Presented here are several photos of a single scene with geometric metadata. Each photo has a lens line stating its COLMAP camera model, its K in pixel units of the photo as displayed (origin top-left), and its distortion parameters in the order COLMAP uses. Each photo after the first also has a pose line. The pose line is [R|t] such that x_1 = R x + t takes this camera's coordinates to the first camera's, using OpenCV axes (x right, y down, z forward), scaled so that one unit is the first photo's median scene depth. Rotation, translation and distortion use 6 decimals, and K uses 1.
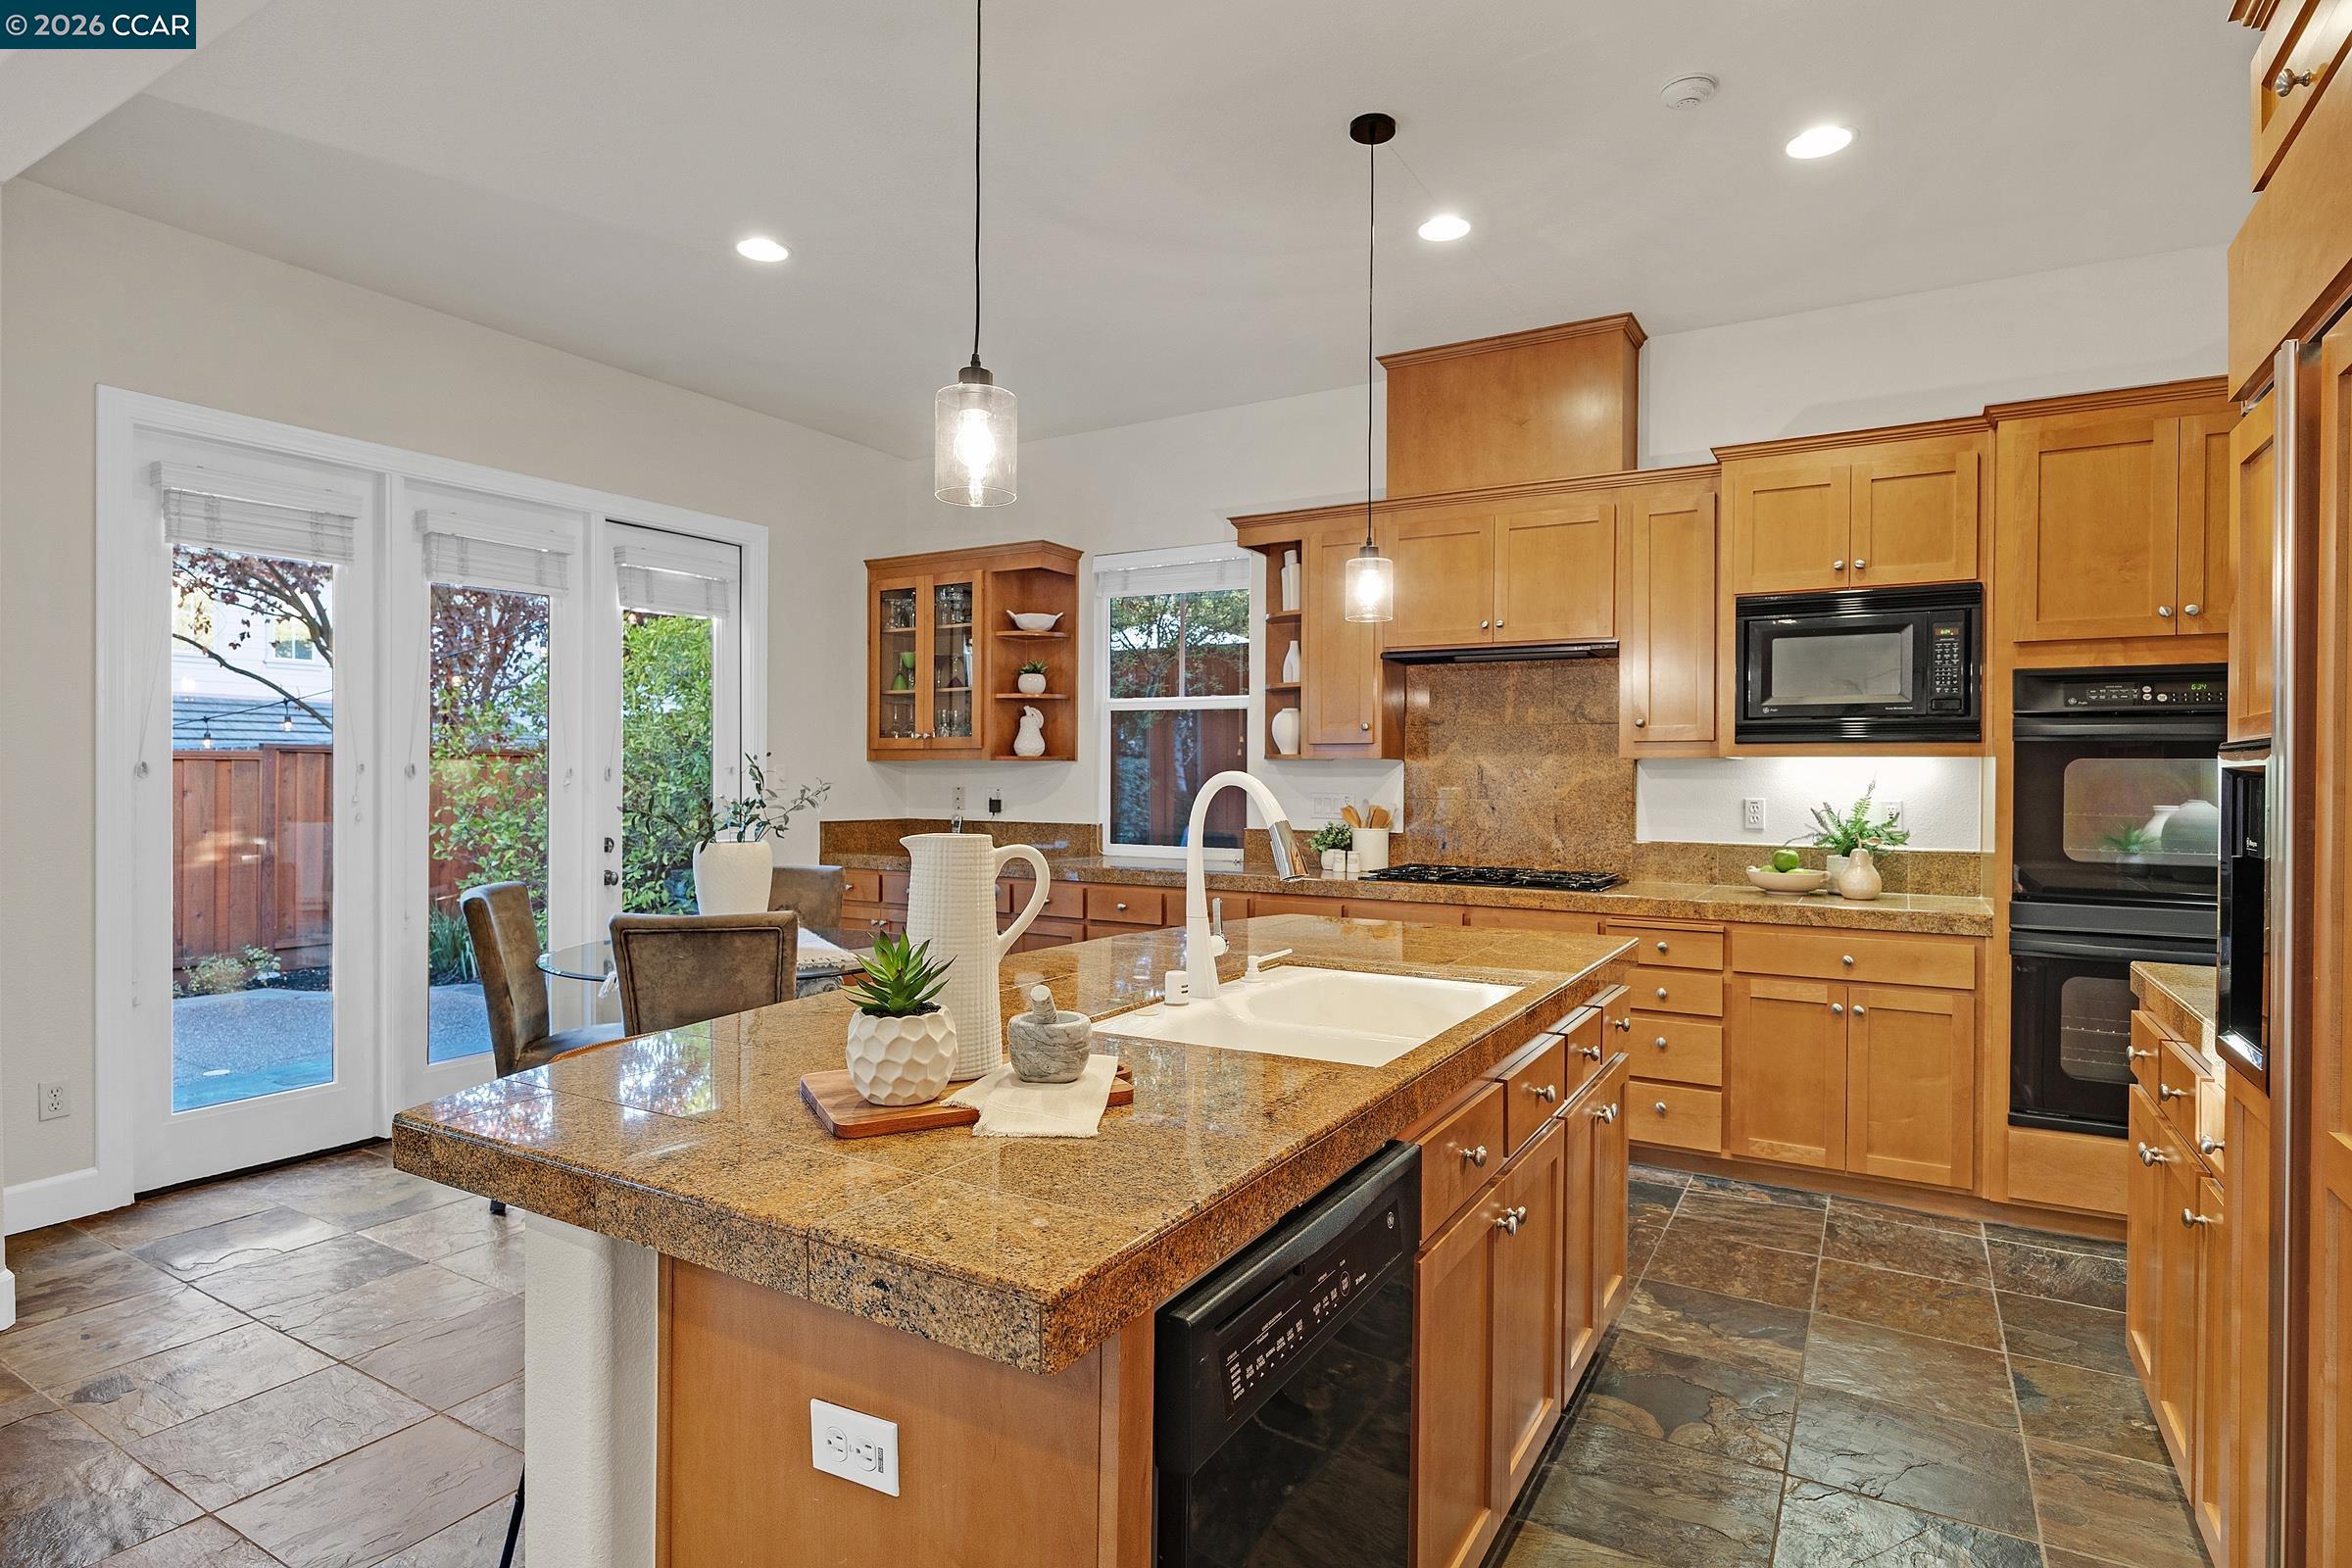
lens RADIAL K [[1225.7, 0, 1181.6], [0, 1225.7, 778.5], [0, 0, 1]] dist [-0.007771, 0.001465]
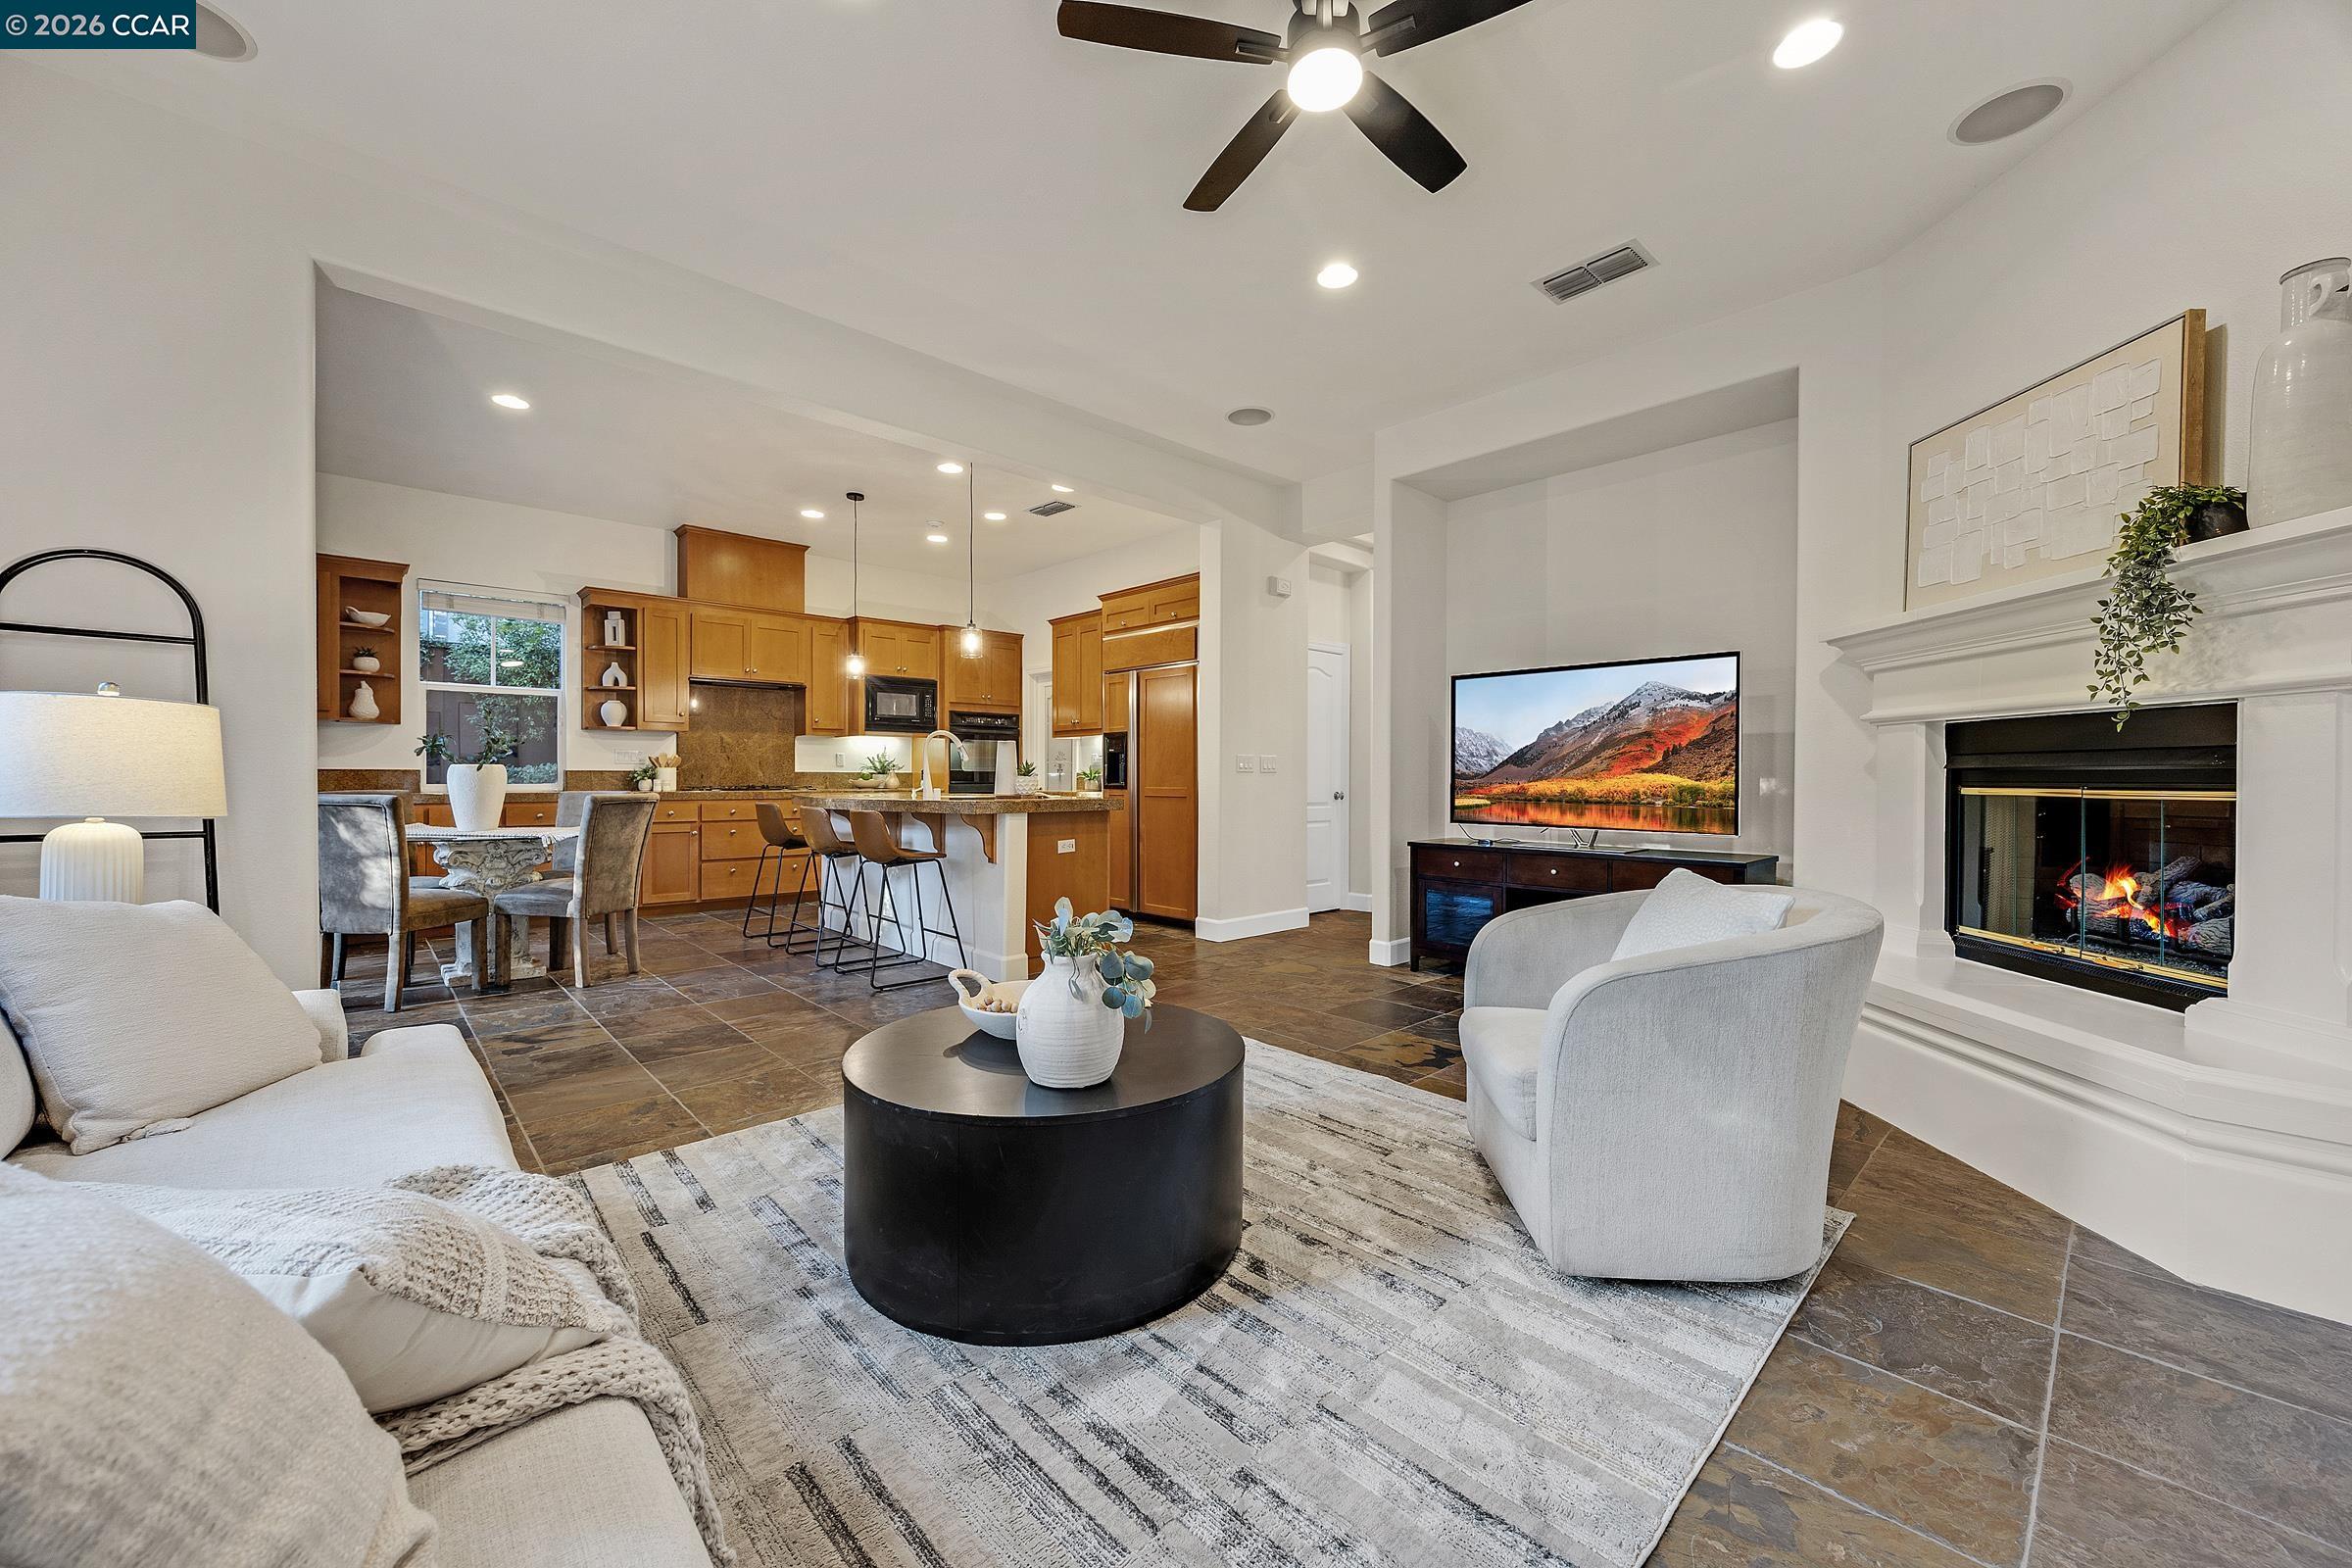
lens RADIAL K [[908.4, 0, 1187.0], [0, 908.4, 785.0], [0, 0, 1]] dist [0.004015, -0.000158]
pose [[0.272946, -0.014393, 0.961922, -1.013757], [0.001798, 0.999894, 0.014451, 0.050375], [-0.962028, -0.002215, 0.272943, -0.163133]]
